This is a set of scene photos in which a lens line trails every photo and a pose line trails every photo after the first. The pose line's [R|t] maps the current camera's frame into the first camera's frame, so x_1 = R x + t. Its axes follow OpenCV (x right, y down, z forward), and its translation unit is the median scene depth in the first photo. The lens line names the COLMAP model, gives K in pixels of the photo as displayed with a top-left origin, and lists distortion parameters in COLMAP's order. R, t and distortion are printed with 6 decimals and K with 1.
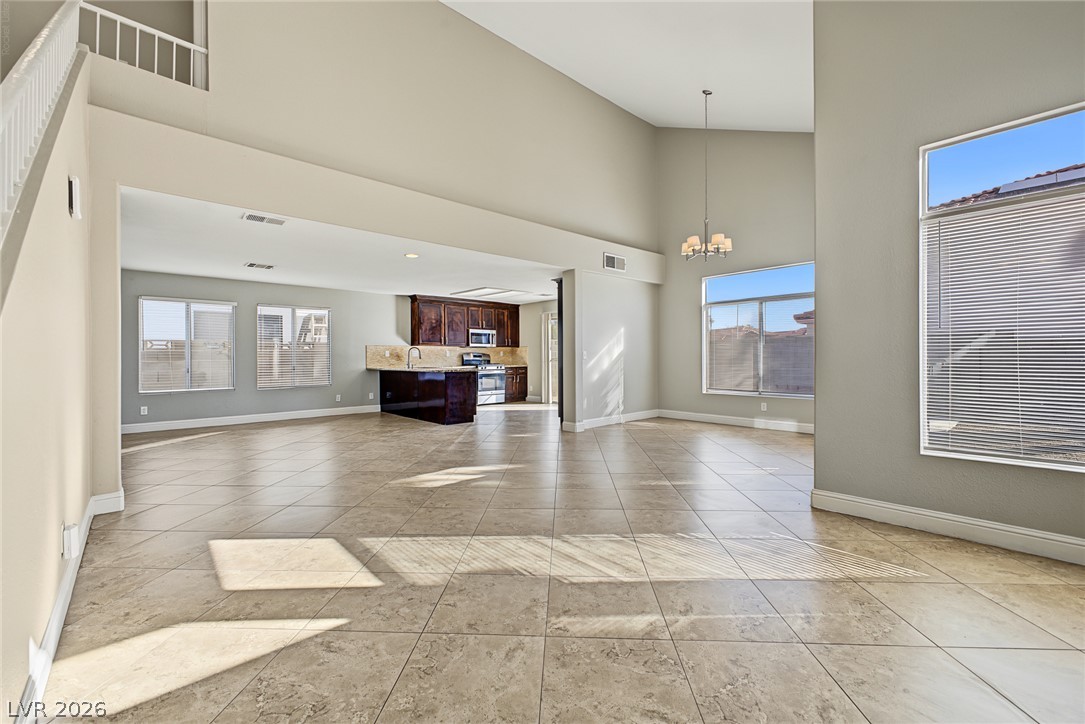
lens RADIAL K [[448.5, 0, 544.7], [0, 448.5, 358.1], [0, 0, 1]] dist [0.012169, -0.005884]
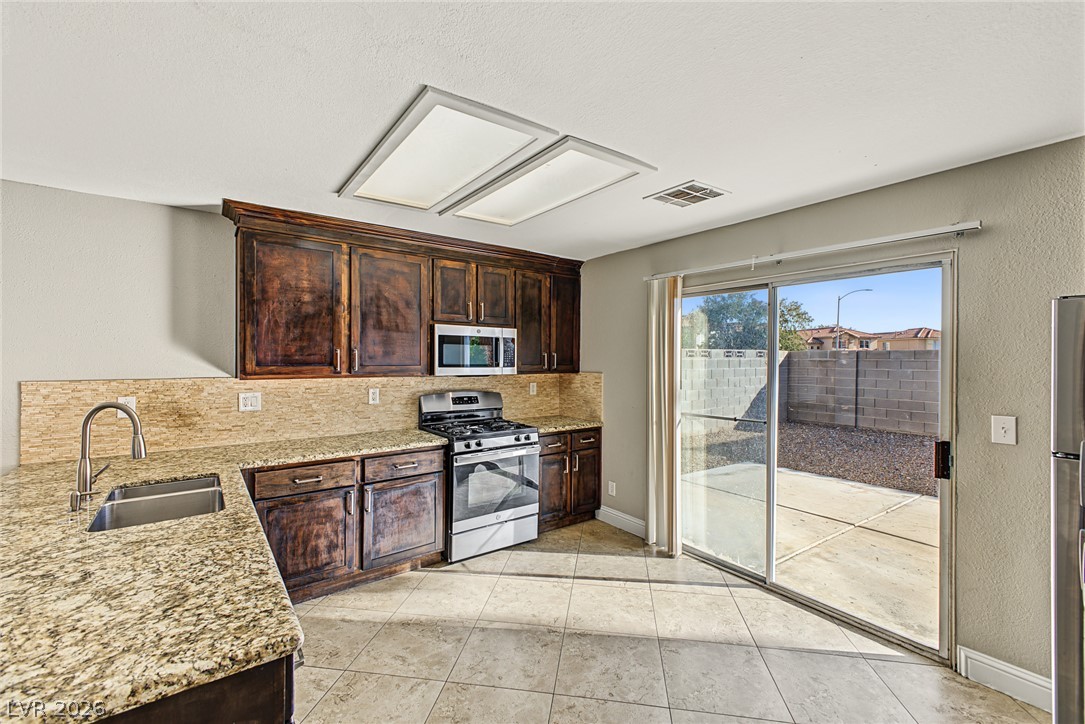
lens RADIAL K [[448.5, 0, 544.7], [0, 448.5, 358.1], [0, 0, 1]] dist [0.012169, -0.005884]
pose [[0.995783, 0.009820, -0.091213, -0.057667], [-0.009945, 0.999950, -0.000915, -0.041036], [0.091199, 0.001819, 0.995831, 0.694671]]
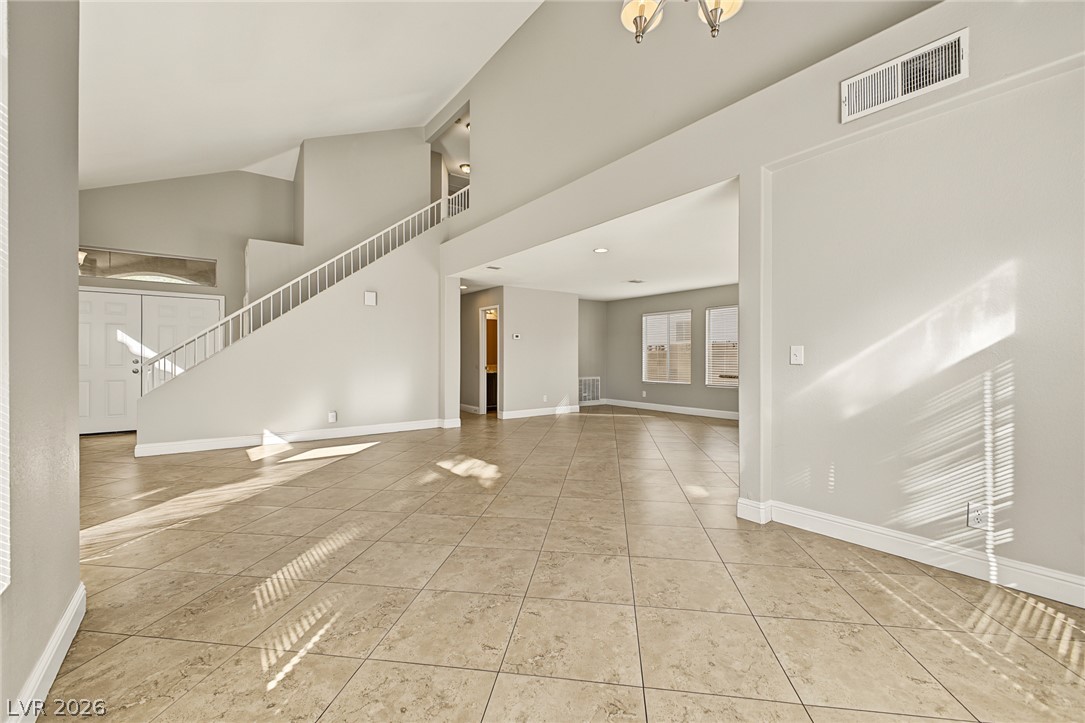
lens RADIAL K [[448.5, 0, 544.7], [0, 448.5, 357.6], [0, 0, 1]] dist [0.012169, -0.005884]
pose [[-0.084139, 0.006369, -0.996434, 0.382027], [-0.006091, 0.999958, 0.006906, -0.004330], [0.996435, 0.006650, -0.084096, 0.558246]]
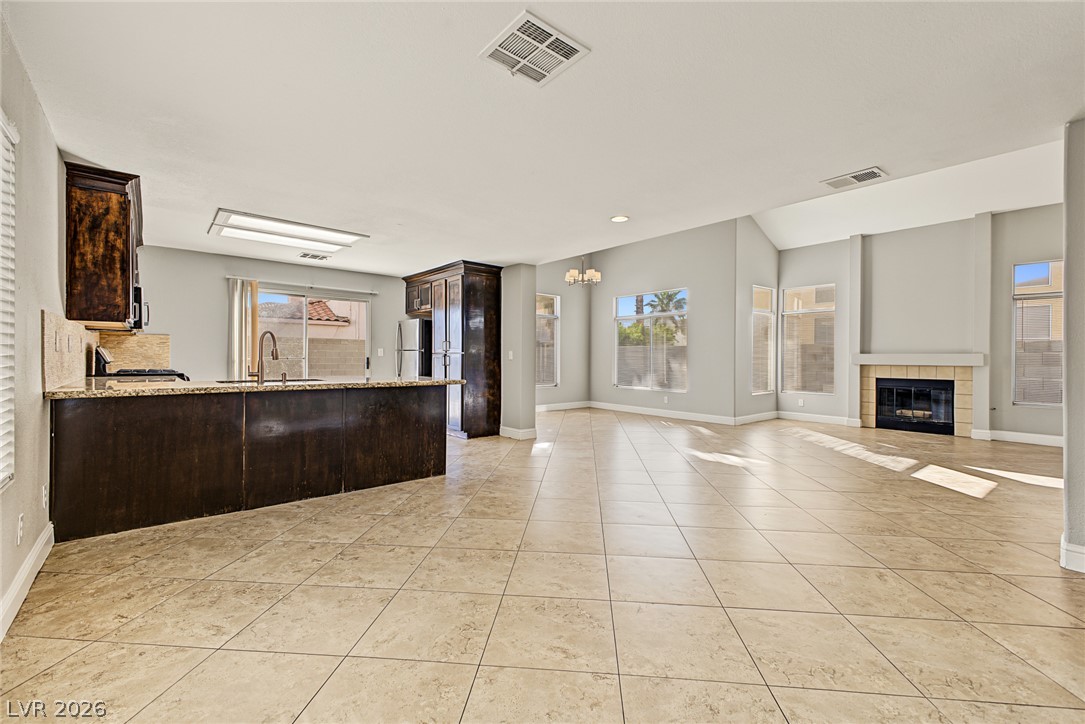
lens RADIAL K [[480.3, 0, 536.1], [0, 480.3, 361.1], [0, 0, 1]] dist [-0.002752, -0.000396]
pose [[0.048176, 0.000138, 0.998839, -0.605259], [-0.001925, 0.999998, -0.000045, 0.001809], [-0.998837, -0.001921, 0.048176, 0.634077]]
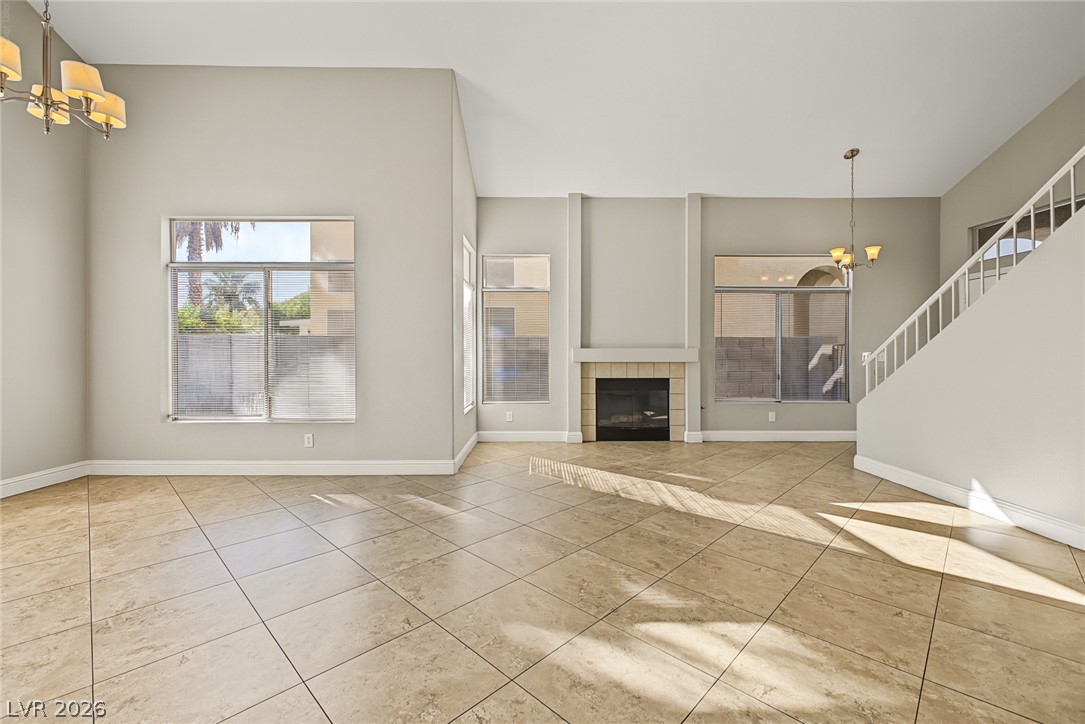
lens RADIAL K [[448.5, 0, 544.7], [0, 448.5, 358.1], [0, 0, 1]] dist [0.012169, -0.005884]
pose [[-0.749359, 0.004450, 0.662149, -0.149585], [0.007987, 0.999965, 0.002319, -0.000033], [-0.662116, 0.007027, -0.749368, 0.600831]]
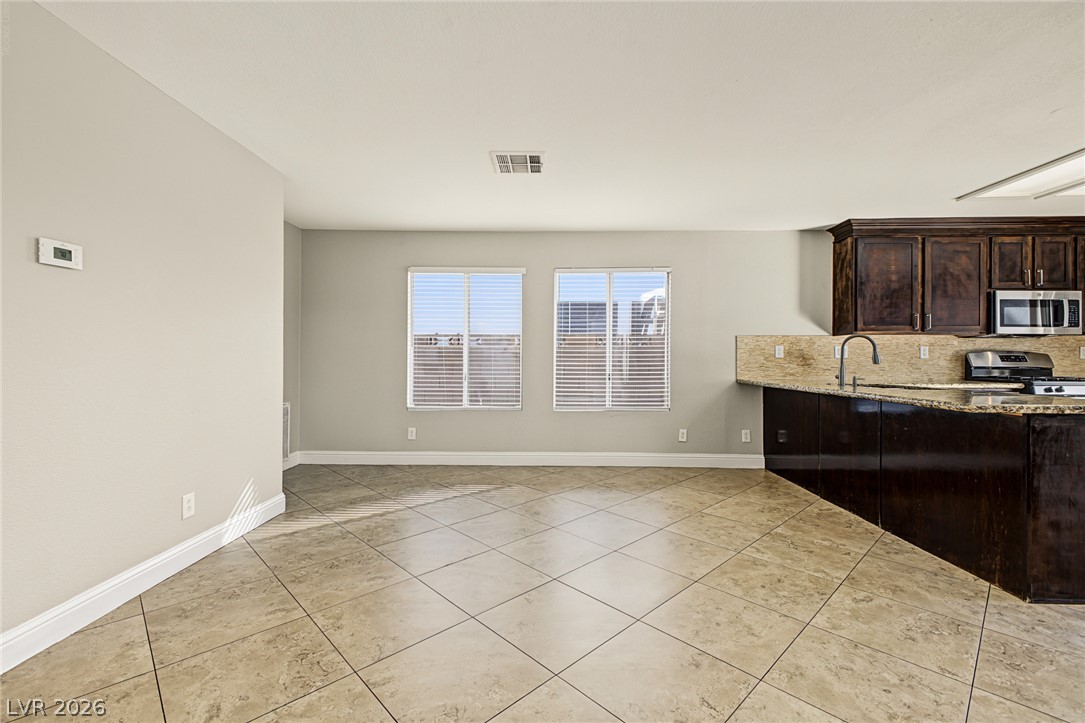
lens RADIAL K [[448.5, 0, 544.7], [0, 448.5, 357.6], [0, 0, 1]] dist [0.012169, -0.005884]
pose [[0.724984, 0.005679, -0.688742, -0.187261], [-0.008318, 0.999965, -0.000509, -0.001436], [0.688715, 0.006098, 0.725006, 0.442064]]
